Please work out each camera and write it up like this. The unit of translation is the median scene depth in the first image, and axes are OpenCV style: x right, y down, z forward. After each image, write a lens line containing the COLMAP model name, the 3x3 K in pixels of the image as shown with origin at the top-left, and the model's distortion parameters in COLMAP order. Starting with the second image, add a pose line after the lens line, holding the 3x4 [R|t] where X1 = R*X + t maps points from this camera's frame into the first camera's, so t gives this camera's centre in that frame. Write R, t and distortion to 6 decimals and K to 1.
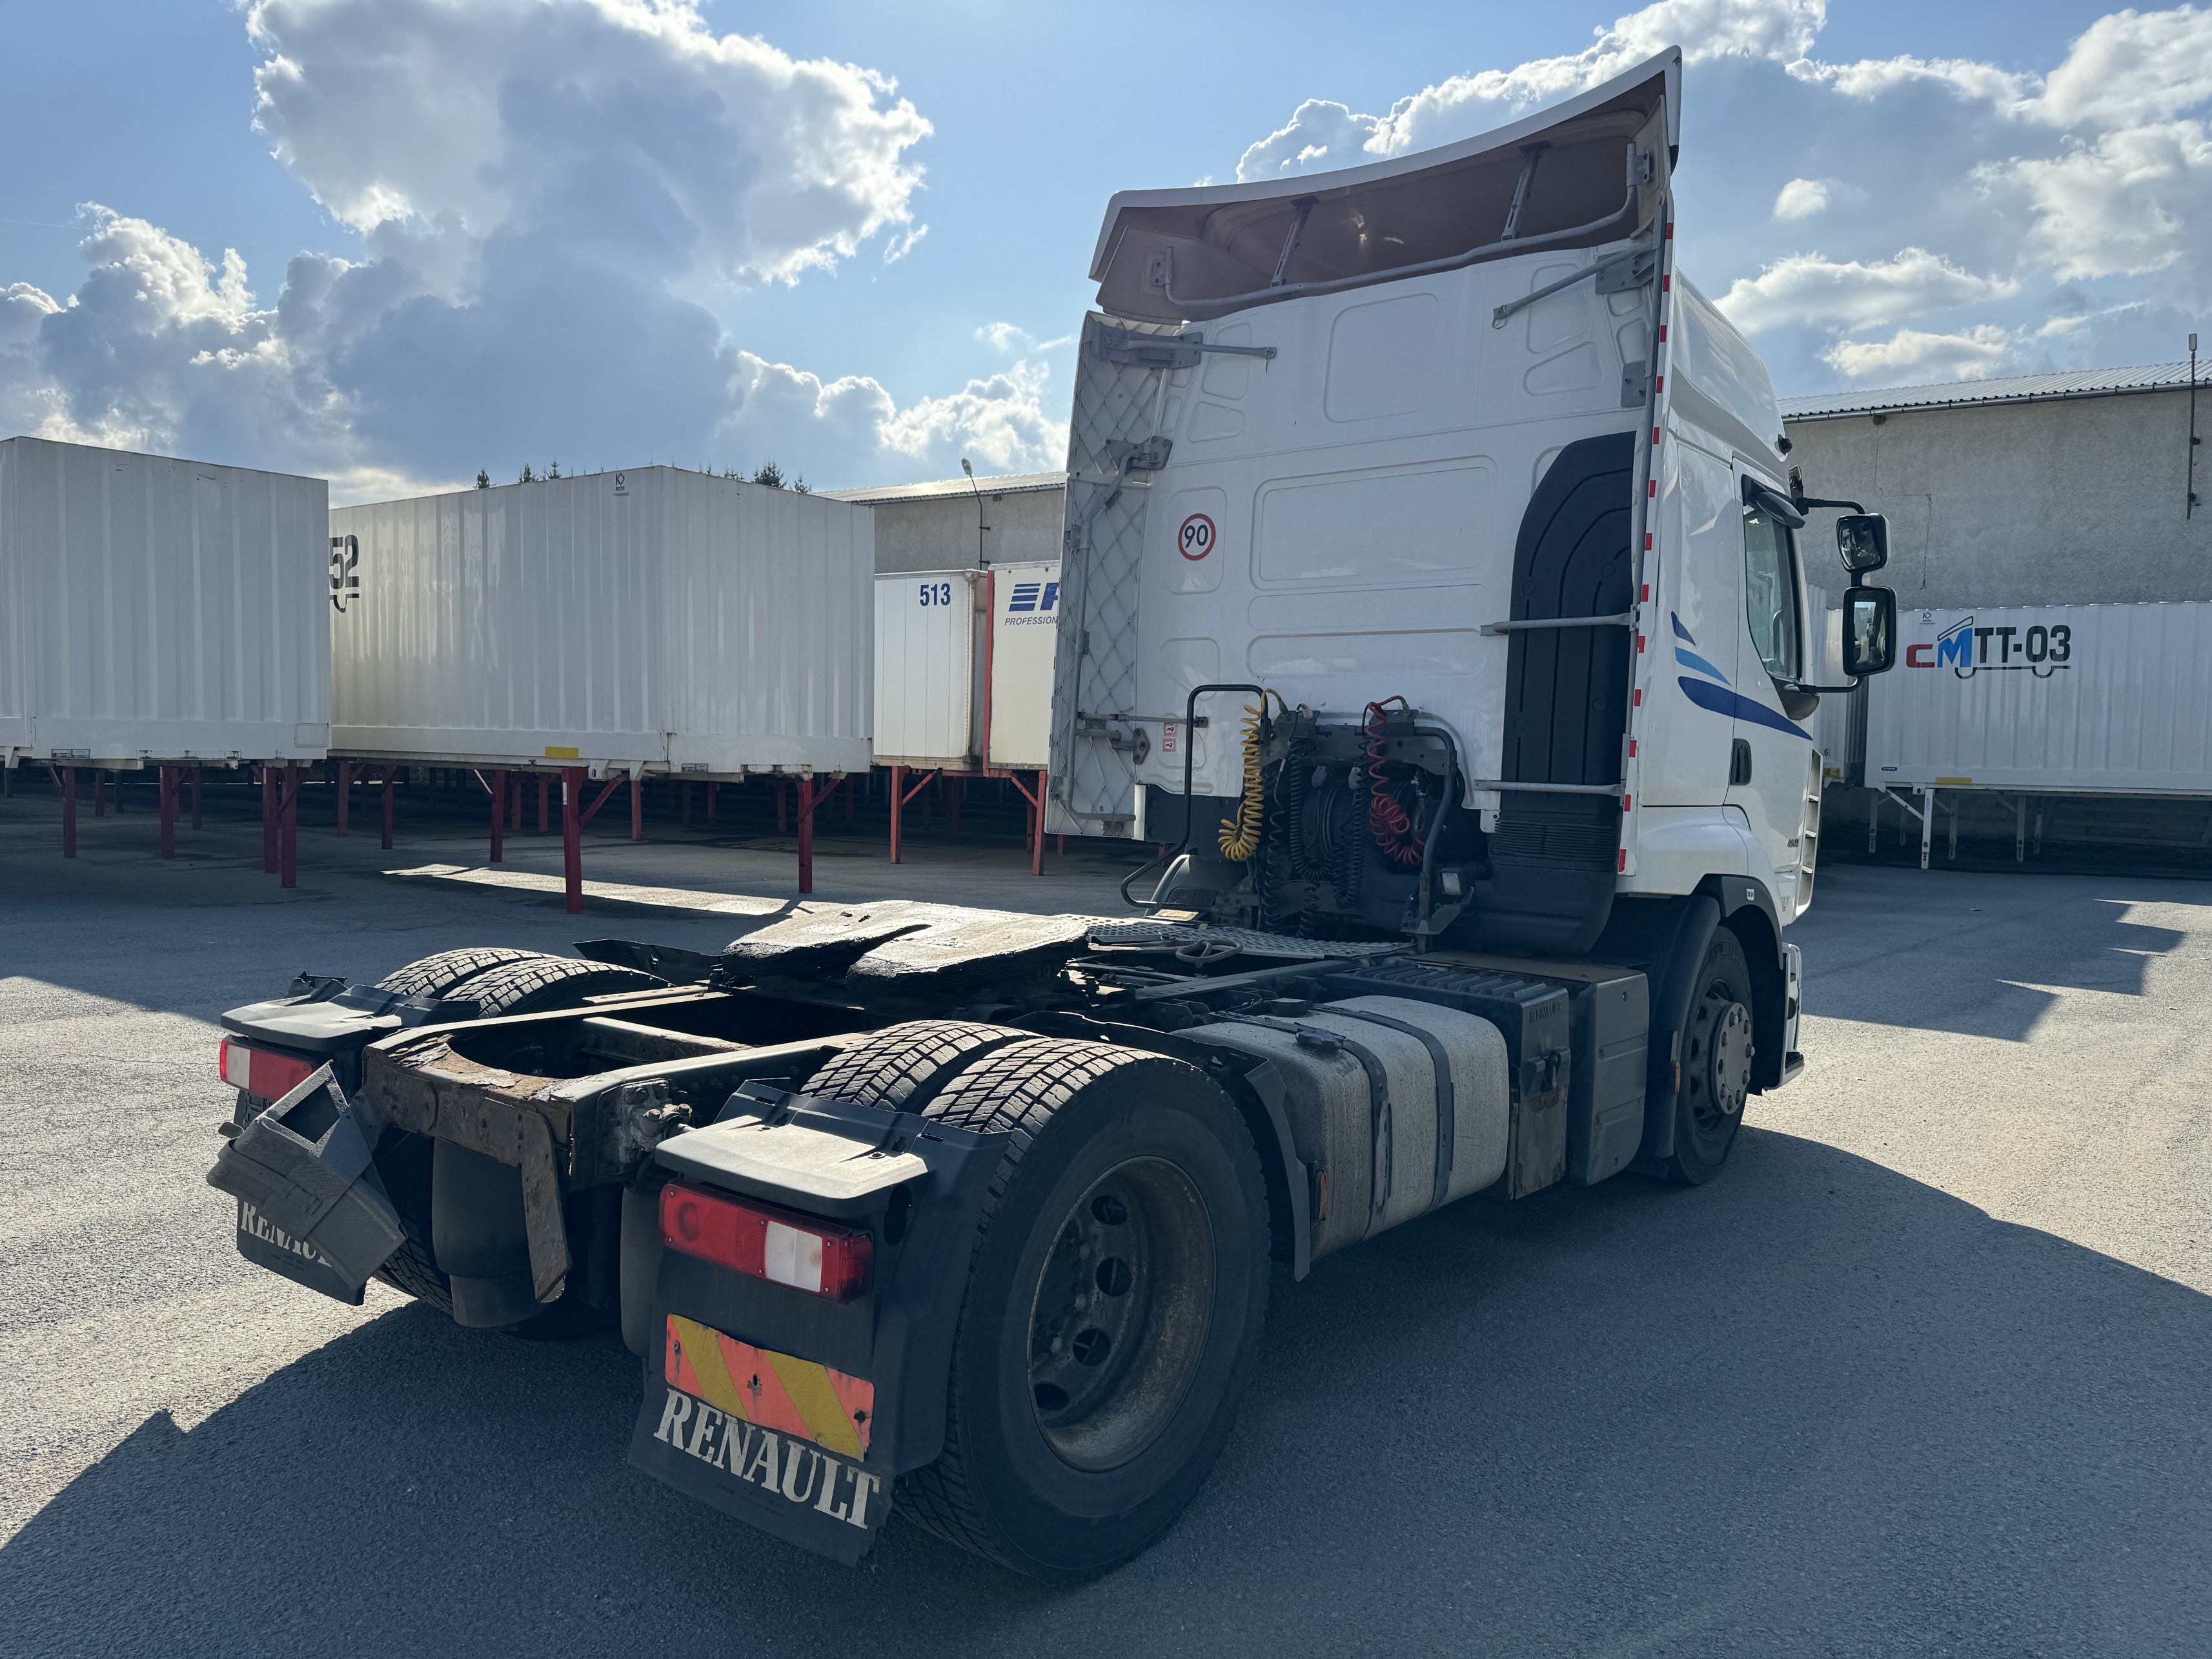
lens RADIAL K [[1492.6, 0, 1055.7], [0, 1492.6, 835.4], [0, 0, 1]] dist [-0.011445, -0.005417]
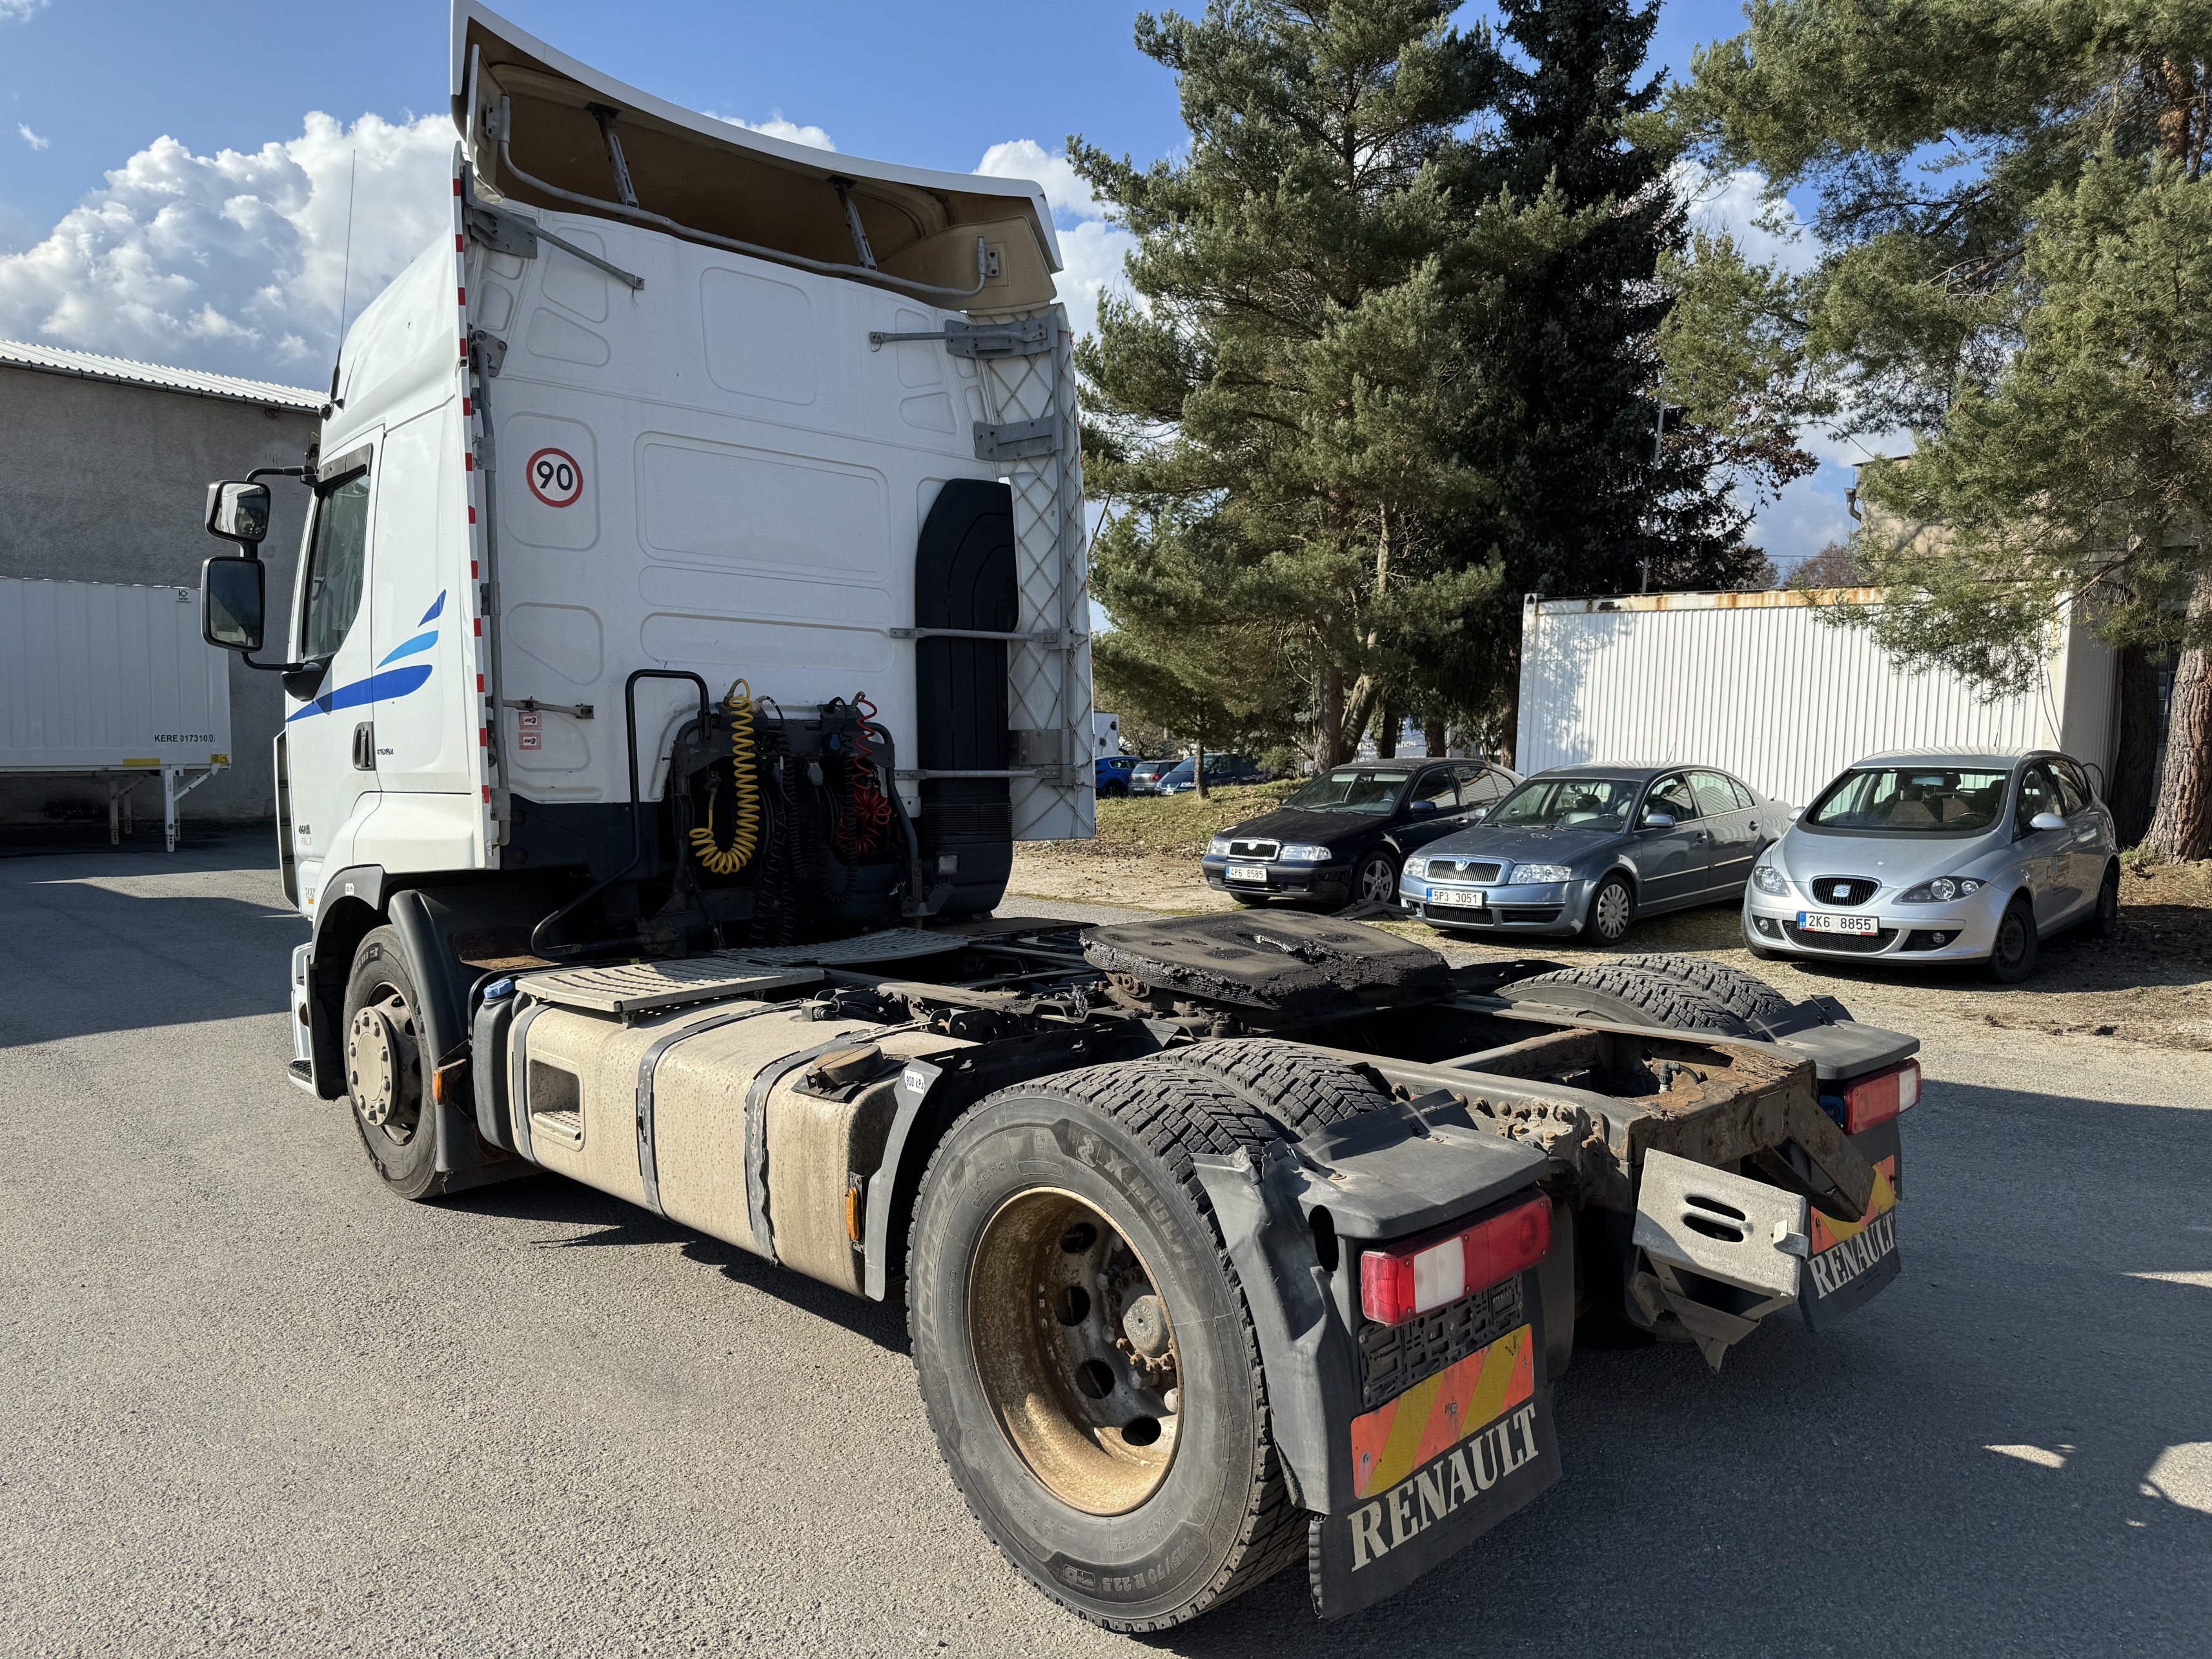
lens RADIAL K [[1555.4, 0, 1003.1], [0, 1555.4, 818.6], [0, 0, 1]] dist [-0.003762, -0.001957]
pose [[0.156880, -0.056211, 0.986017, -0.826547], [0.050222, 0.997541, 0.048878, -0.054122], [-0.986340, 0.041851, 0.159318, 0.749644]]
